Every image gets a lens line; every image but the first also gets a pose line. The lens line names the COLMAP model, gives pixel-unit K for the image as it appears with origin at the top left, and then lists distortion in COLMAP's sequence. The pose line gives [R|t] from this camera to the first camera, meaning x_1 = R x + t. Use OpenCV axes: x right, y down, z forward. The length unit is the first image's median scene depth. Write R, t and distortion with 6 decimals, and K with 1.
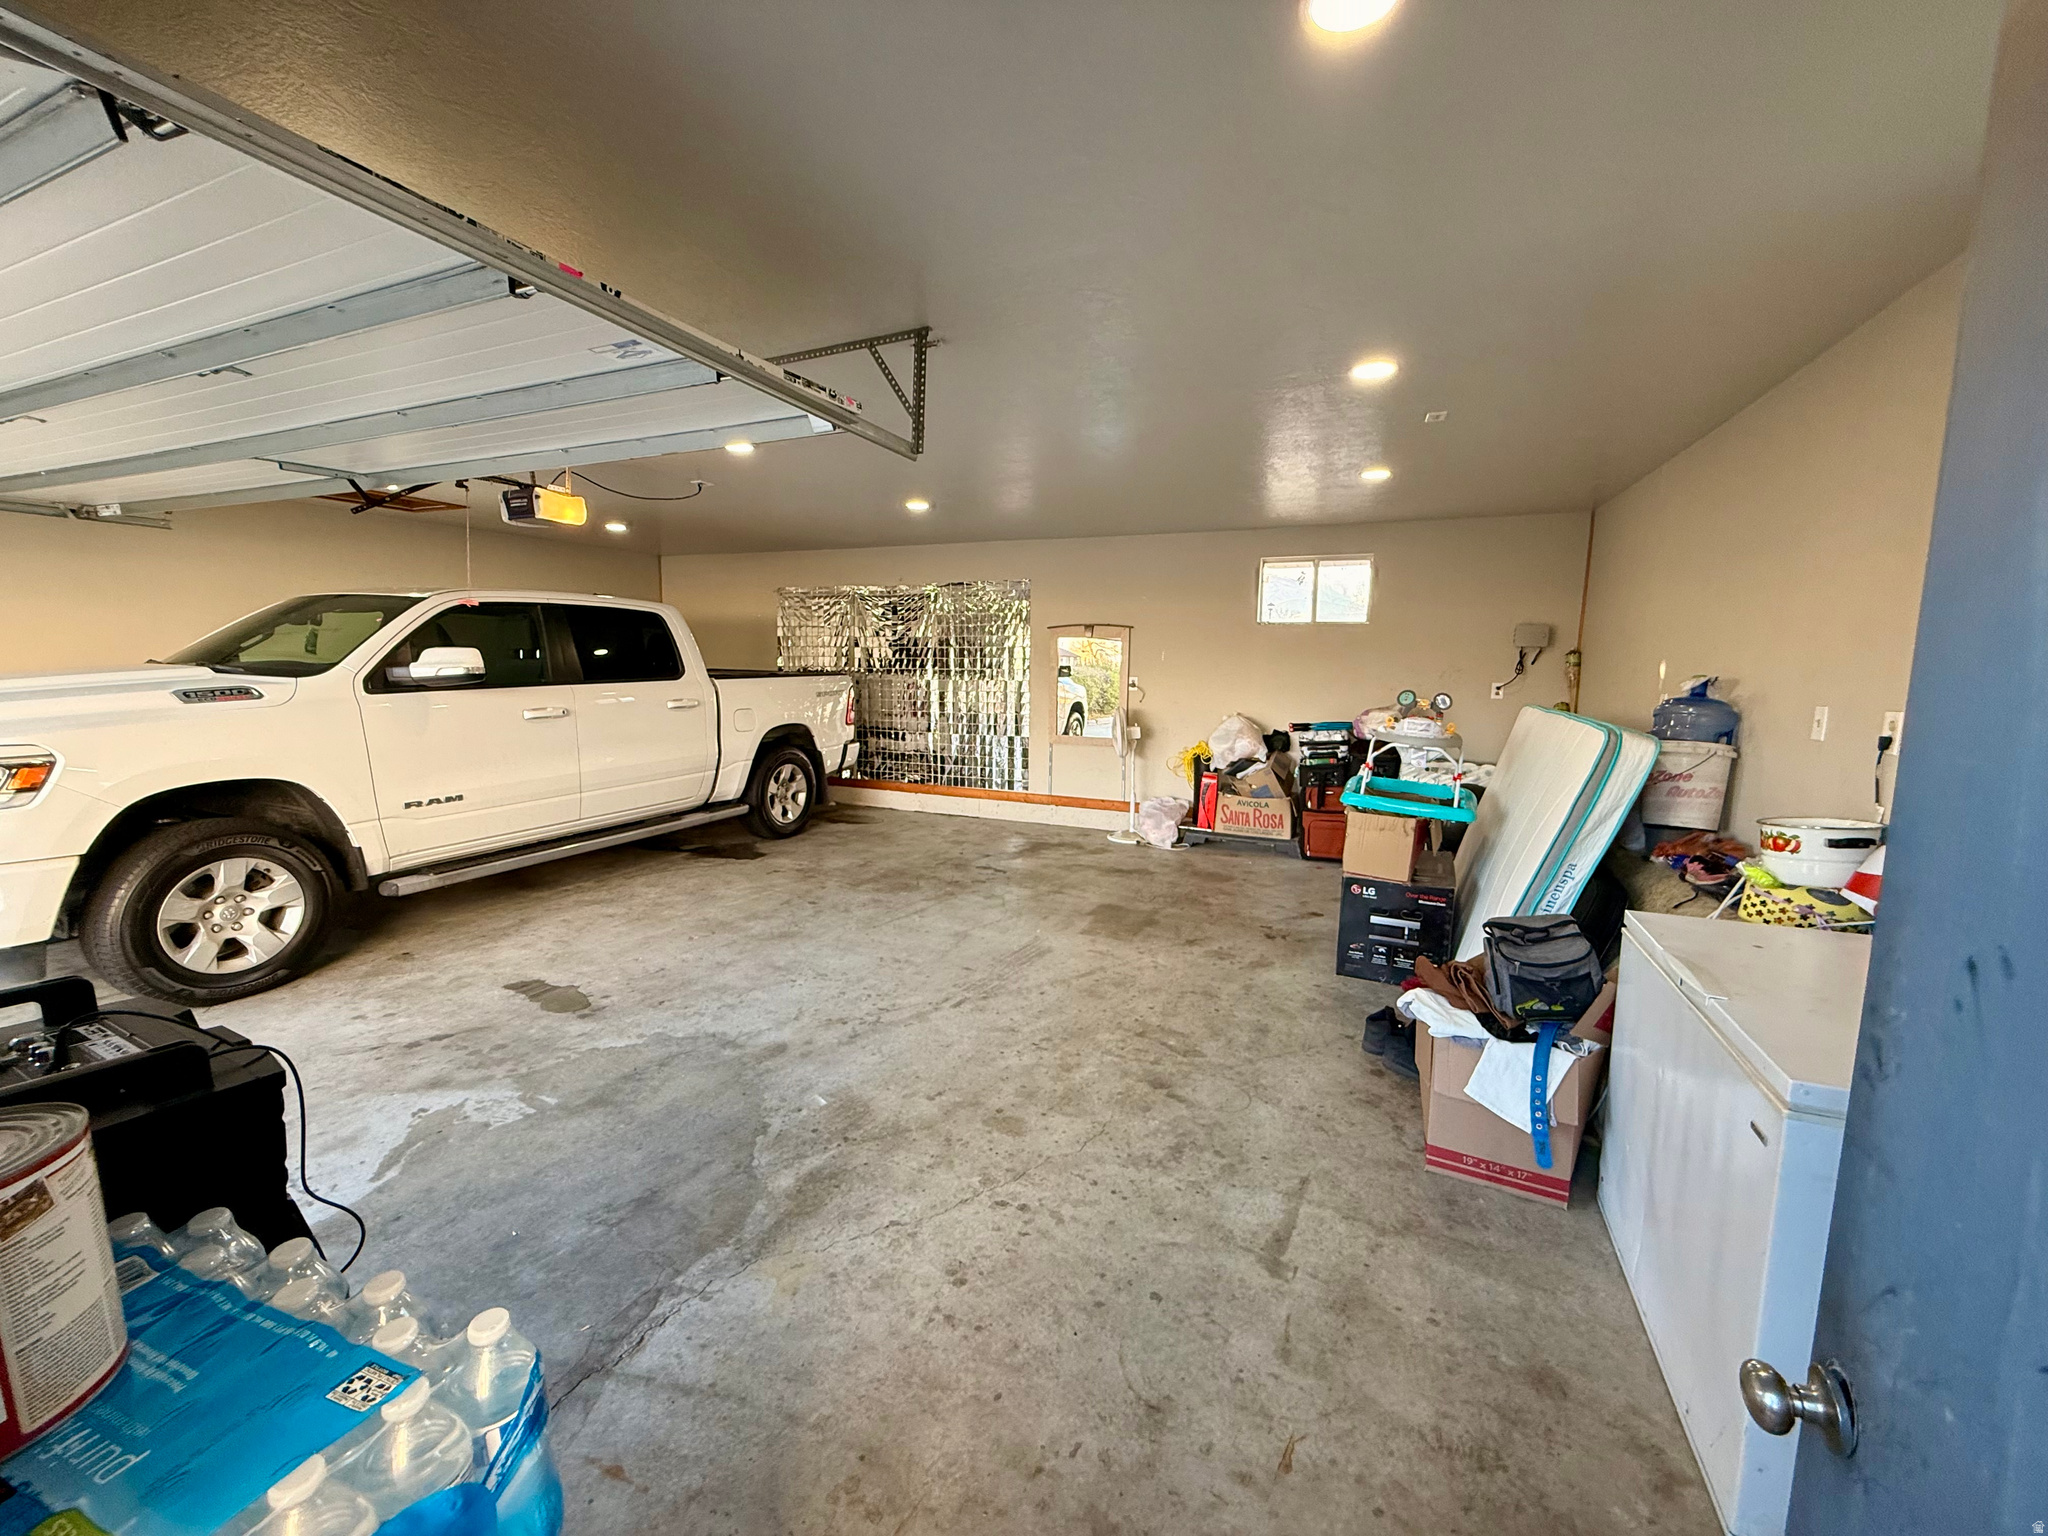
lens RADIAL K [[817.7, 0, 1023.5], [0, 817.7, 774.3], [0, 0, 1]] dist [-0.002318, 0.000314]
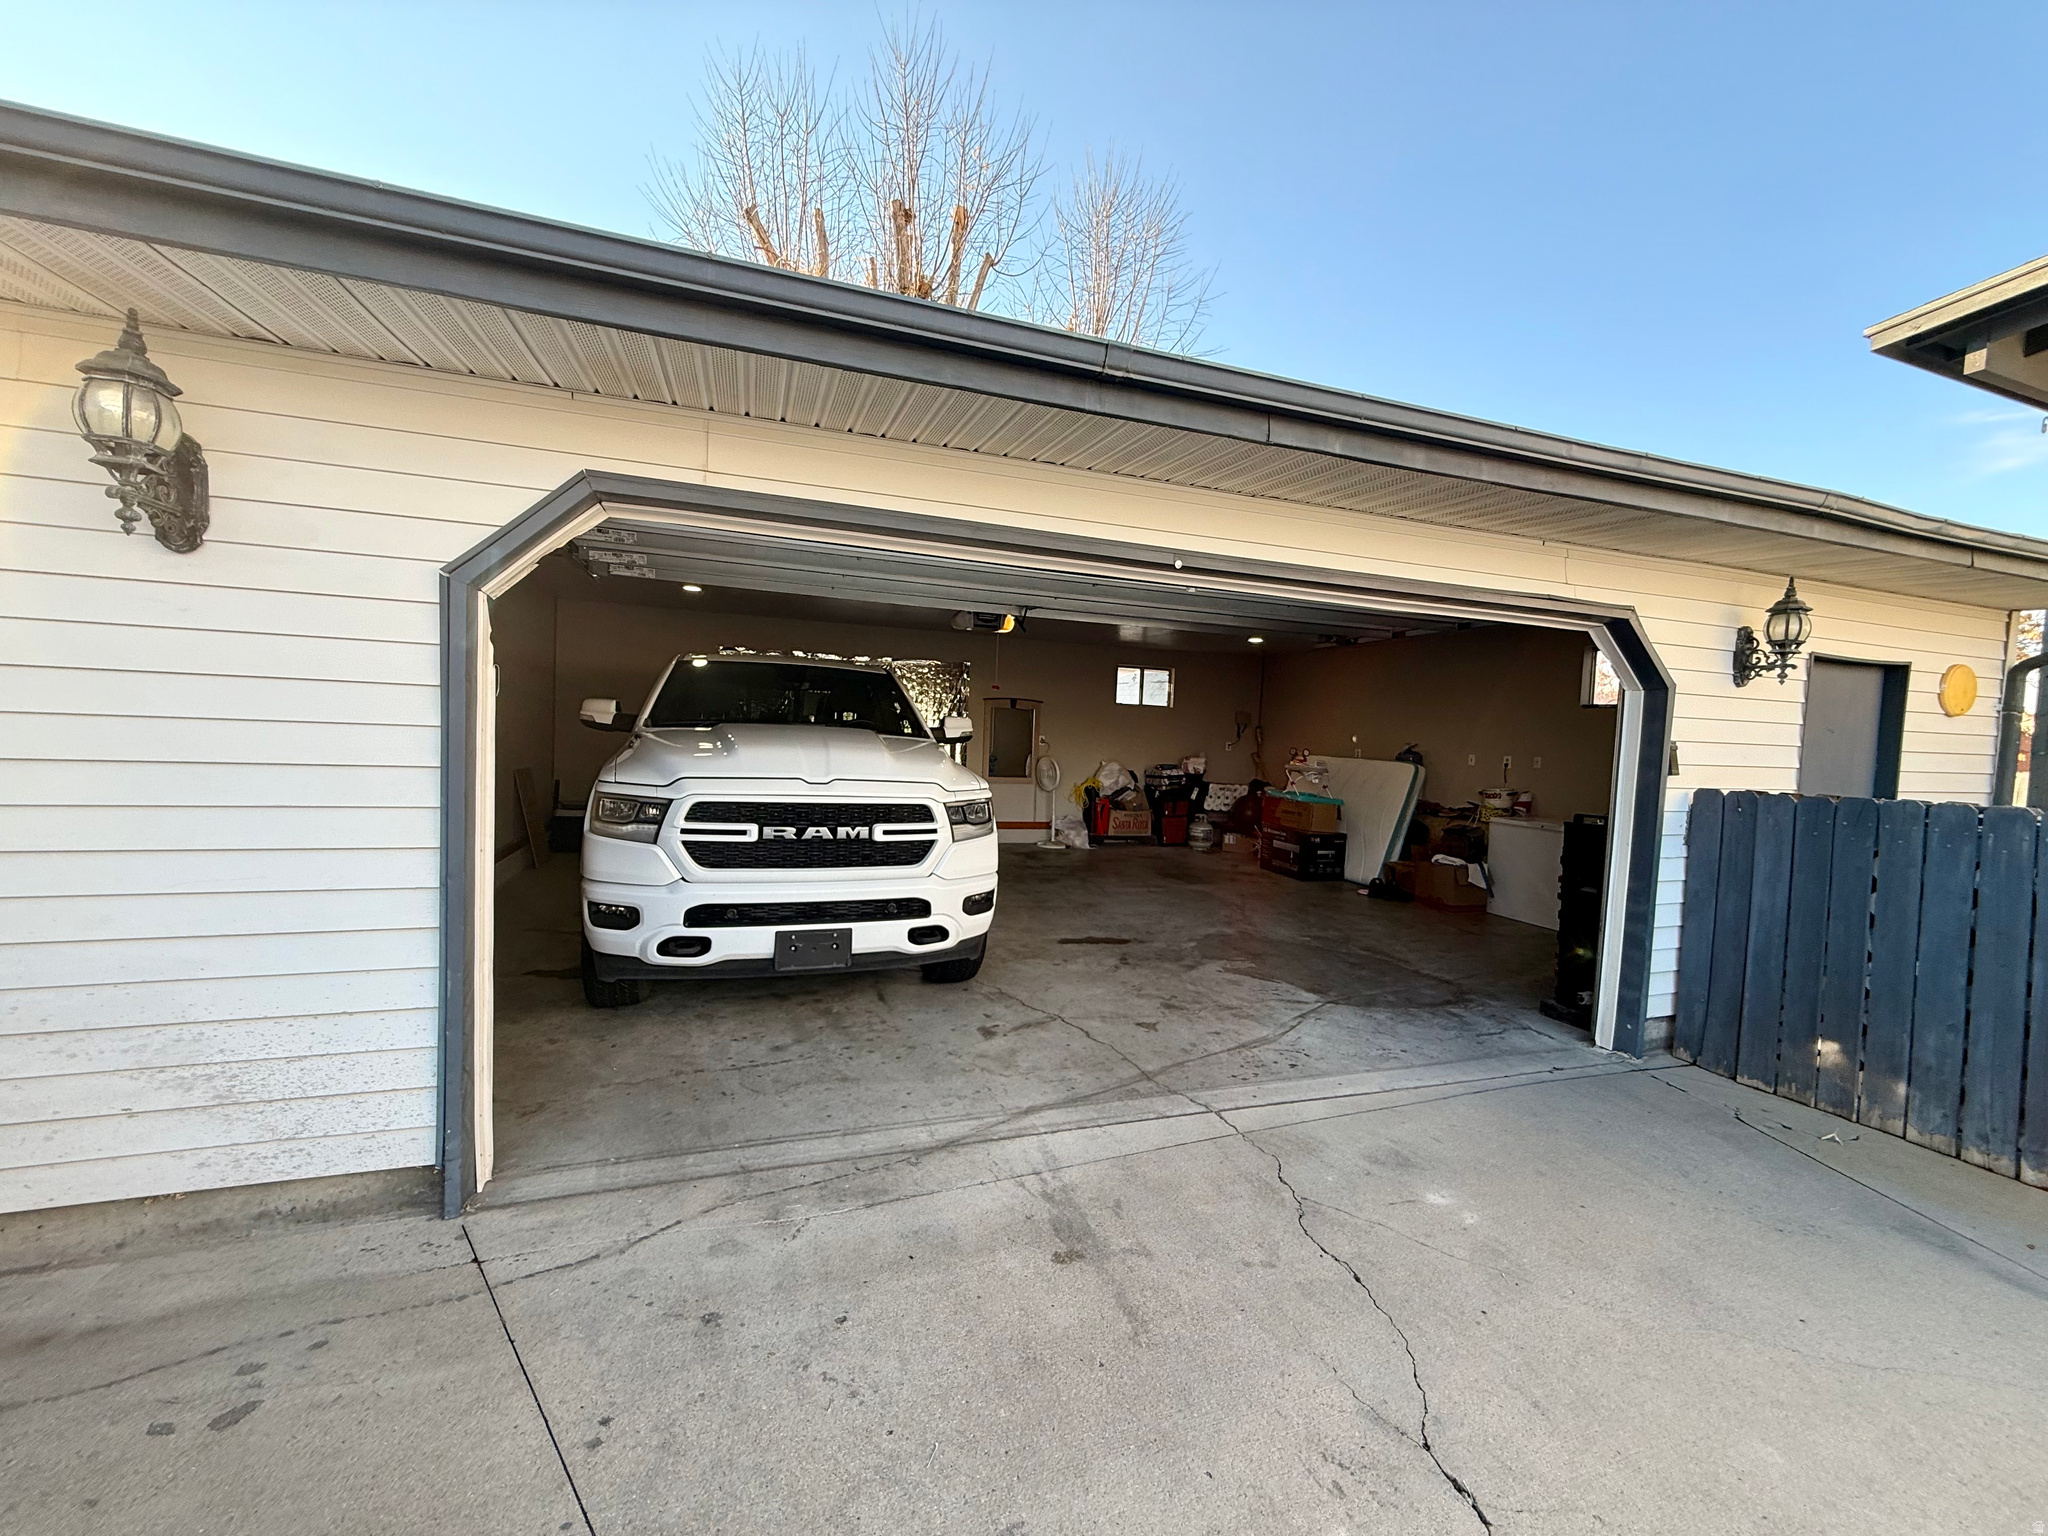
lens RADIAL K [[817.7, 0, 1023.5], [0, 817.7, 774.3], [0, 0, 1]] dist [-0.002318, 0.000314]
pose [[0.730349, -0.021354, 0.682740, -1.048407], [0.061603, 0.997497, -0.034700, -0.002011], [-0.680290, 0.067402, 0.729837, -0.046623]]
